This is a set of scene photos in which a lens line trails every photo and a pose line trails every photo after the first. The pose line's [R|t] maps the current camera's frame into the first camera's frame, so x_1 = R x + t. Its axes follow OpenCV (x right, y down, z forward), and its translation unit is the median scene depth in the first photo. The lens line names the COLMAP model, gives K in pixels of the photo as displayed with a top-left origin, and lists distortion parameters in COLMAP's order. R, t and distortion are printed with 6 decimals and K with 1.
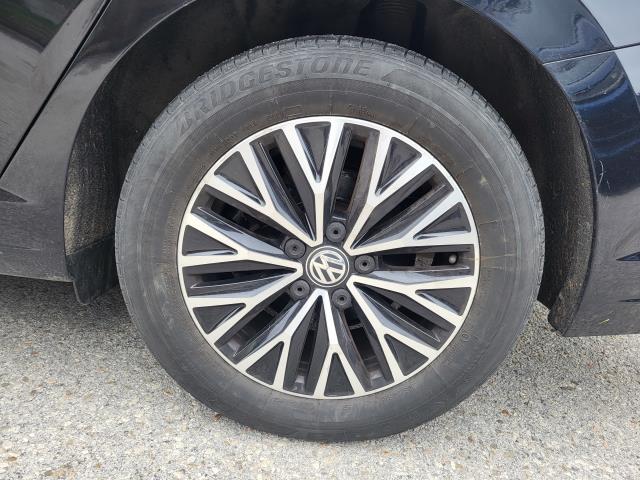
lens RADIAL K [[483.6, 0, 321.7], [0, 483.6, 237.7], [0, 0, 1]] dist [0.069434, -0.052413]
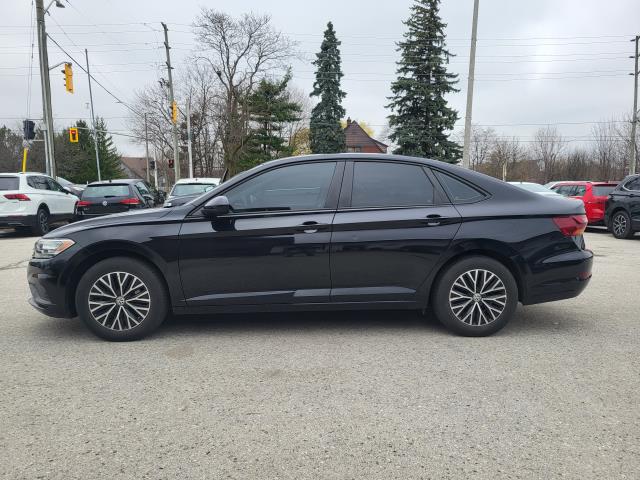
lens RADIAL K [[486.7, 0, 320.7], [0, 486.7, 242.9], [0, 0, 1]] dist [0.045380, -0.009465]
pose [[0.988739, -0.137251, 0.059642, -1.919029], [0.146550, 0.968731, -0.200207, 0.304741], [-0.030298, 0.206693, 0.977937, -4.276659]]
